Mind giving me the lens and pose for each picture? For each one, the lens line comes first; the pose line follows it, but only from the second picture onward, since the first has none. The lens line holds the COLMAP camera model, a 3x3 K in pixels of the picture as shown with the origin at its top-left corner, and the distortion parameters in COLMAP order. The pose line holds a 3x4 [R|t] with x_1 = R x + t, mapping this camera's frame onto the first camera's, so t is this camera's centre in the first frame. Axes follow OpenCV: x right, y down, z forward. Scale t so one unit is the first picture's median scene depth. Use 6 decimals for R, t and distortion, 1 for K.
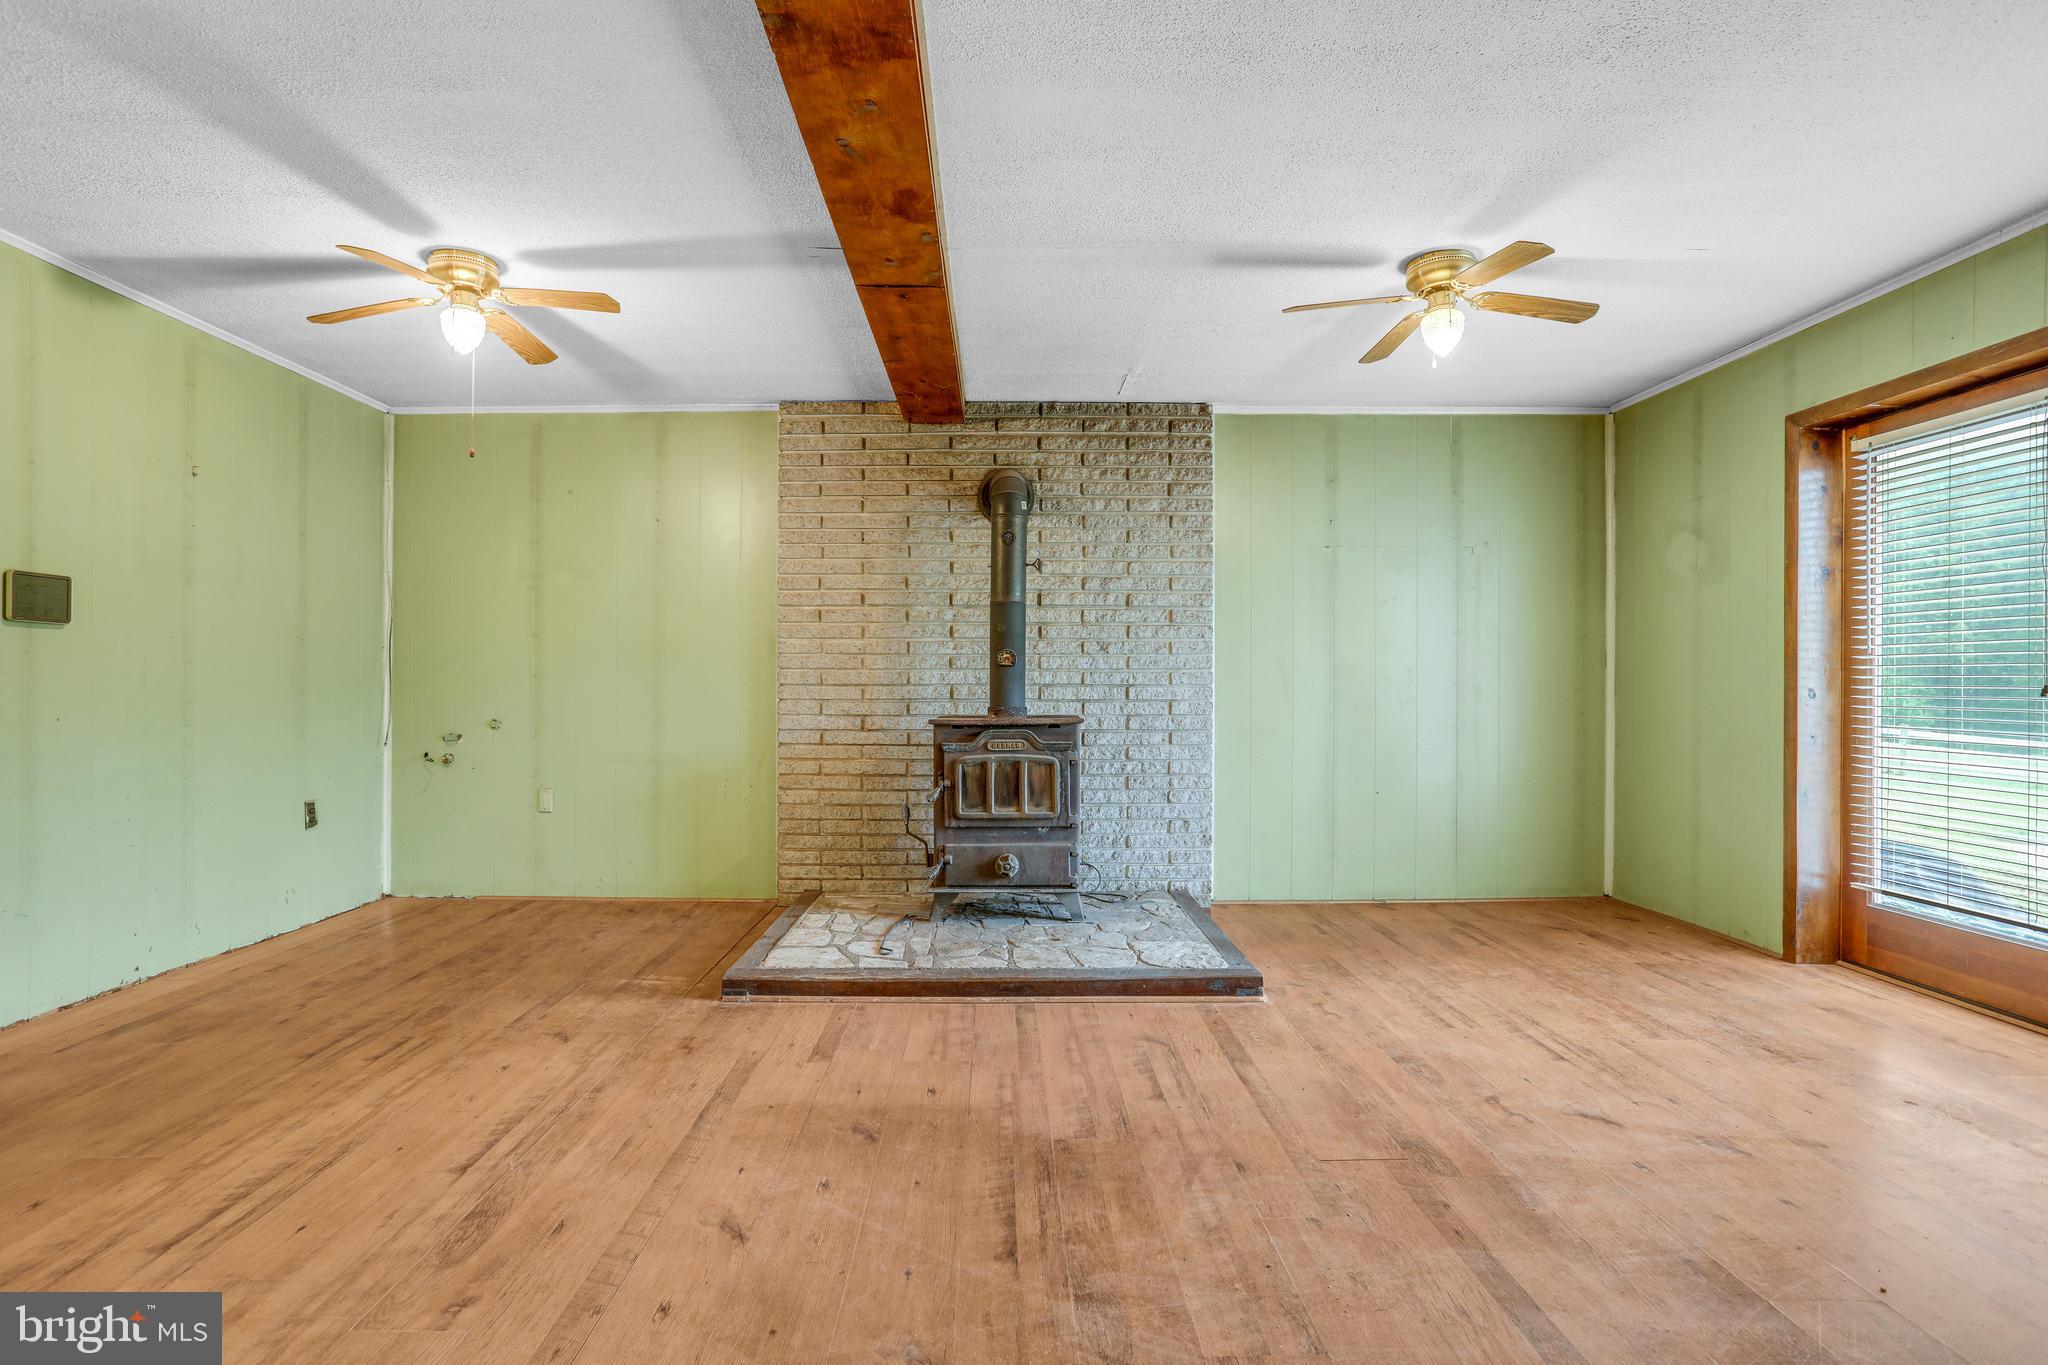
lens RADIAL K [[1025.8, 0, 973.9], [0, 1025.8, 679.2], [0, 0, 1]] dist [-0.059064, 0.038610]
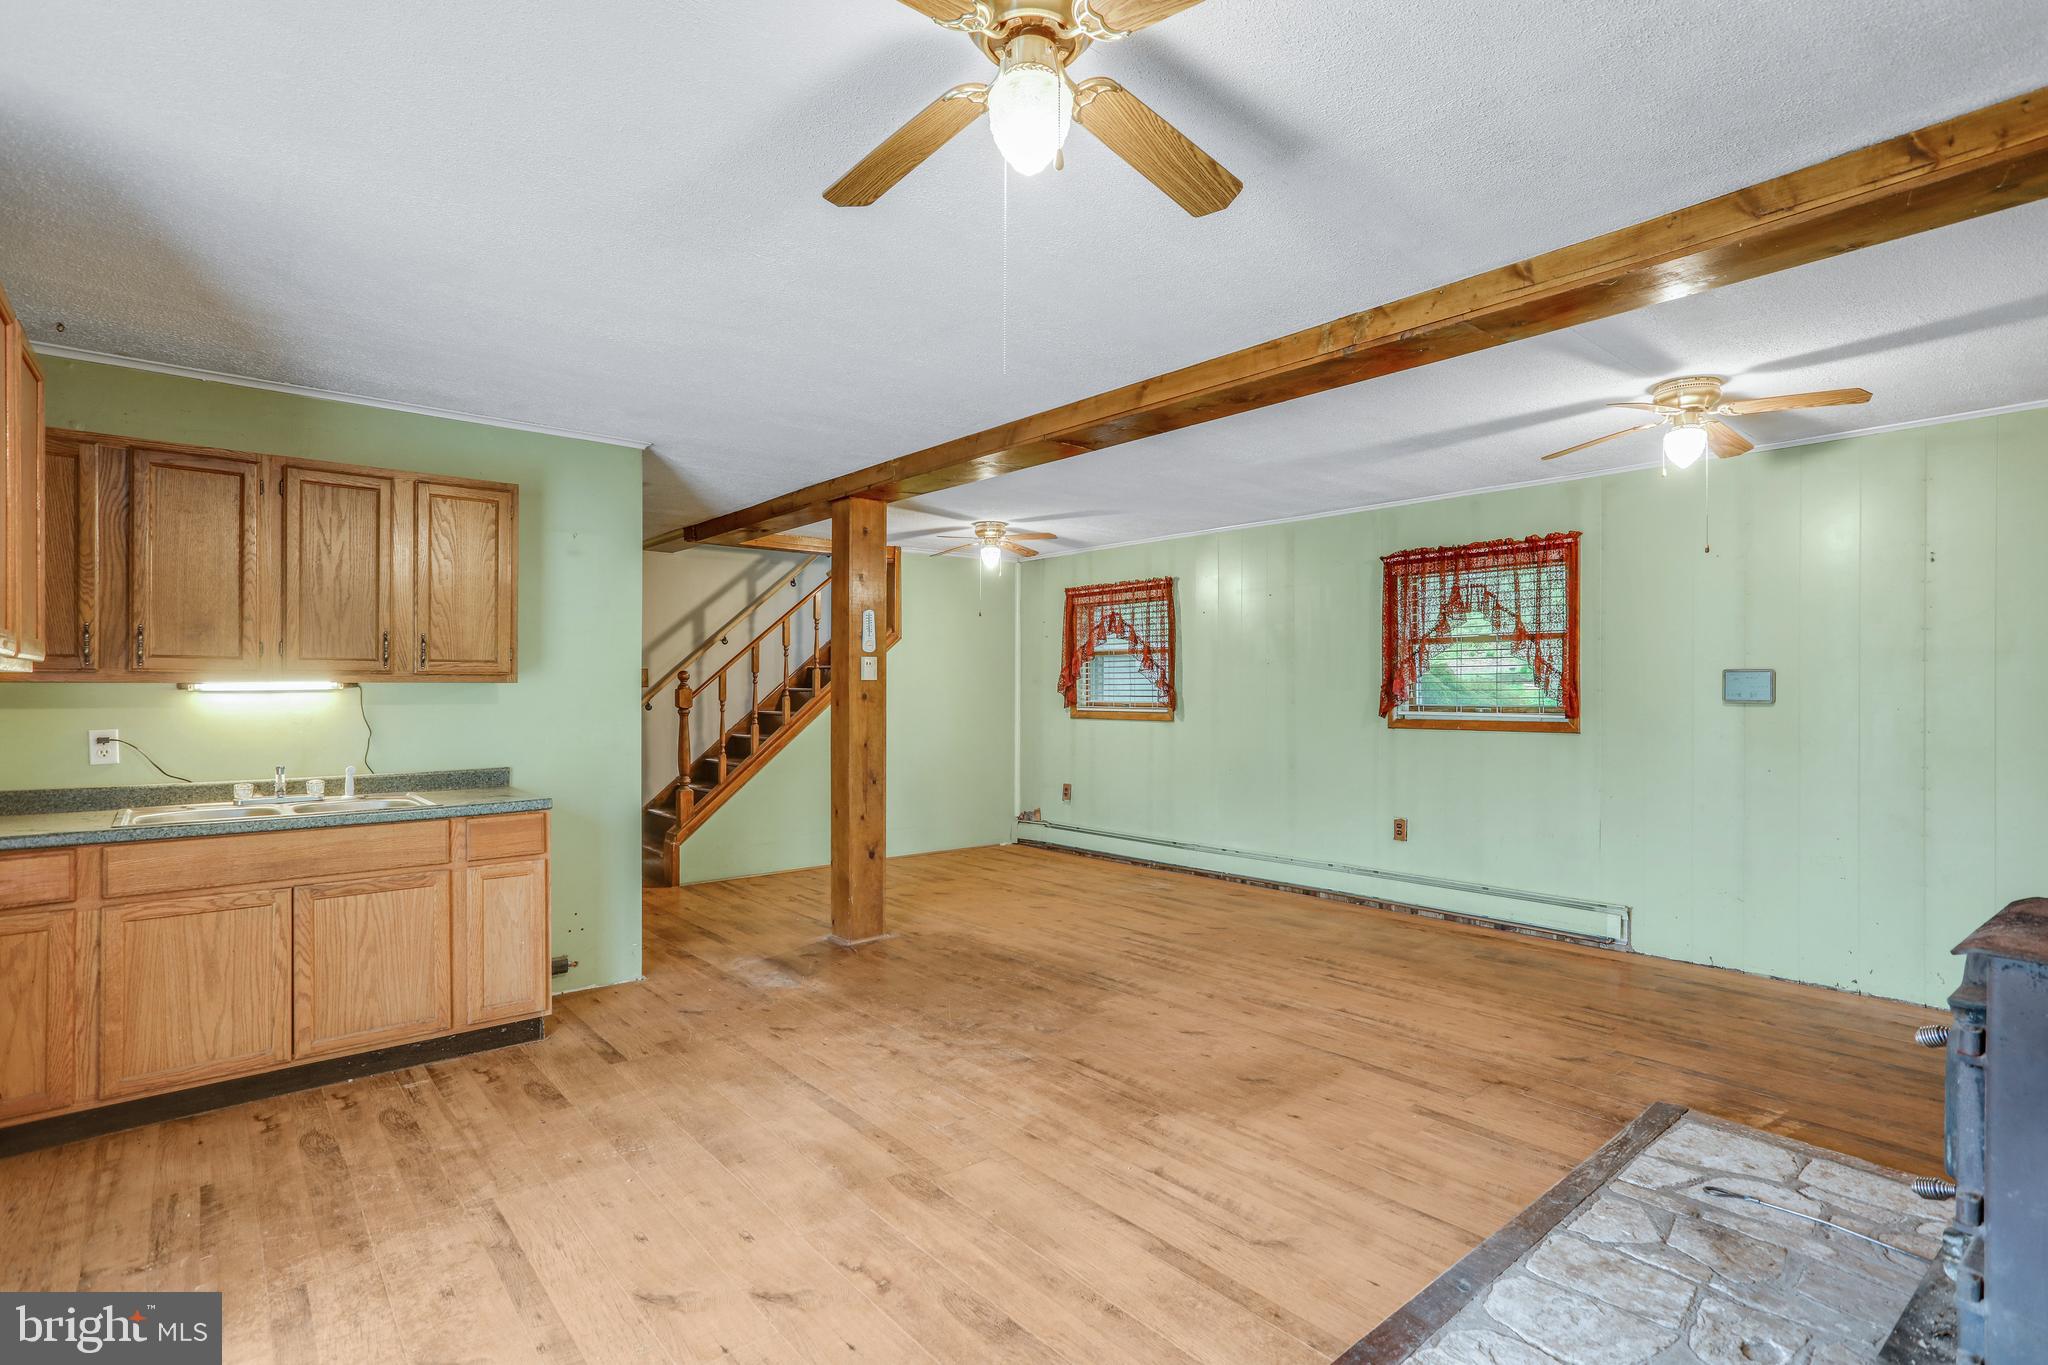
lens RADIAL K [[1011.5, 0, 1024.0], [0, 1011.5, 682.5], [0, 0, 1]] dist [-0.053824, 0.035183]
pose [[-0.757001, -0.004633, -0.653398, 0.710692], [0.003717, 0.999928, -0.011397, -0.062615], [0.653404, -0.011056, -0.756929, 1.250076]]
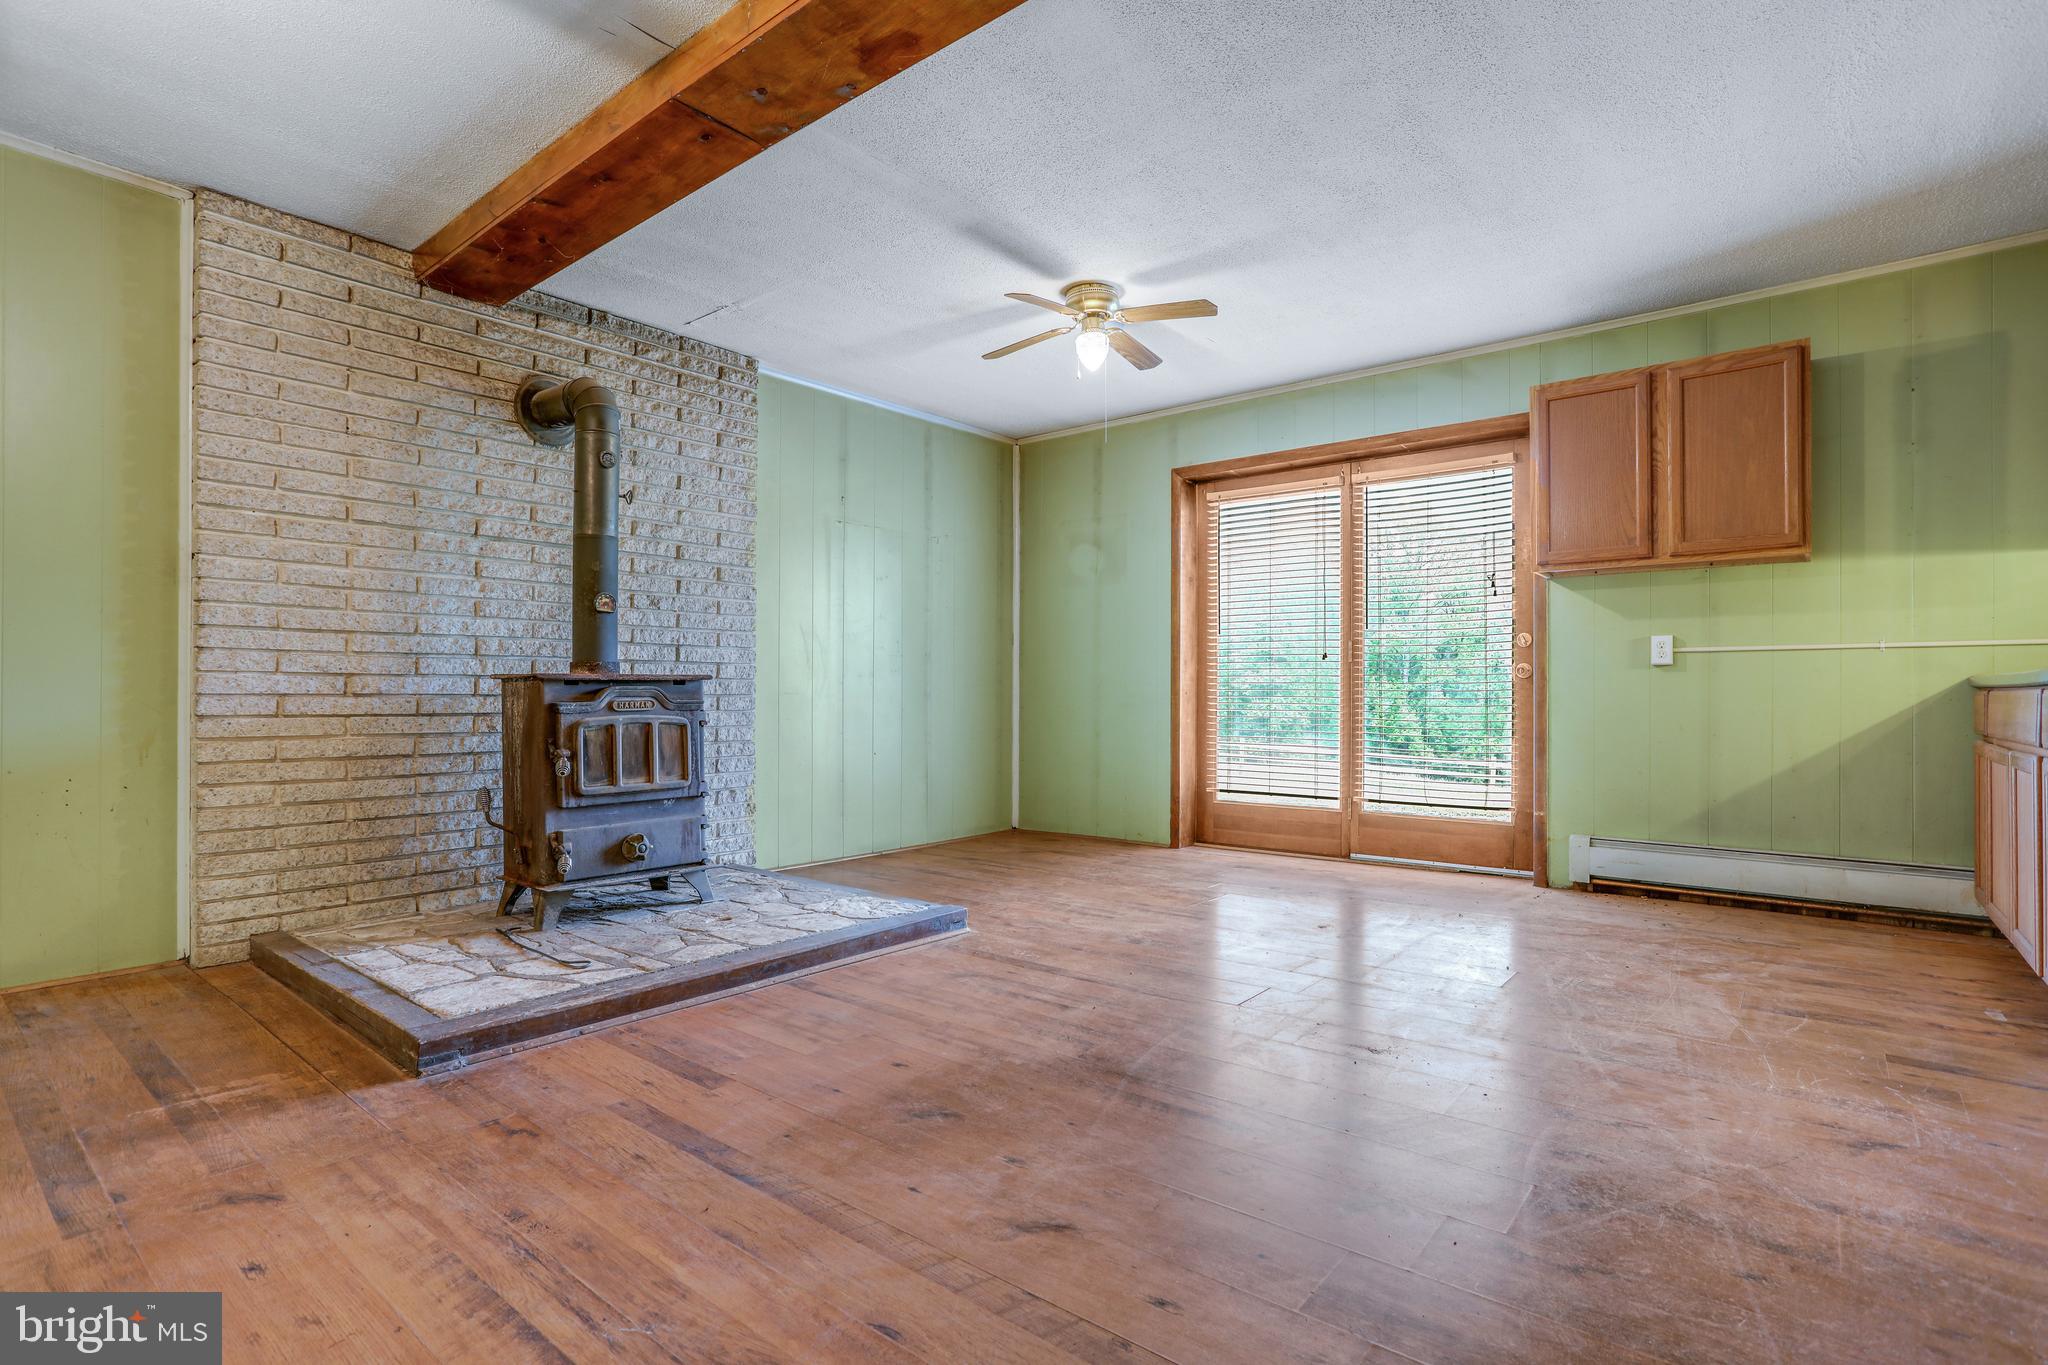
lens RADIAL K [[1011.5, 0, 1024.0], [0, 1011.5, 682.5], [0, 0, 1]] dist [-0.053824, 0.035183]
pose [[0.629203, 0.008438, 0.777195, -0.484284], [-0.004628, 0.999964, -0.007109, 0.060438], [-0.777227, 0.000876, 0.629219, 0.277269]]
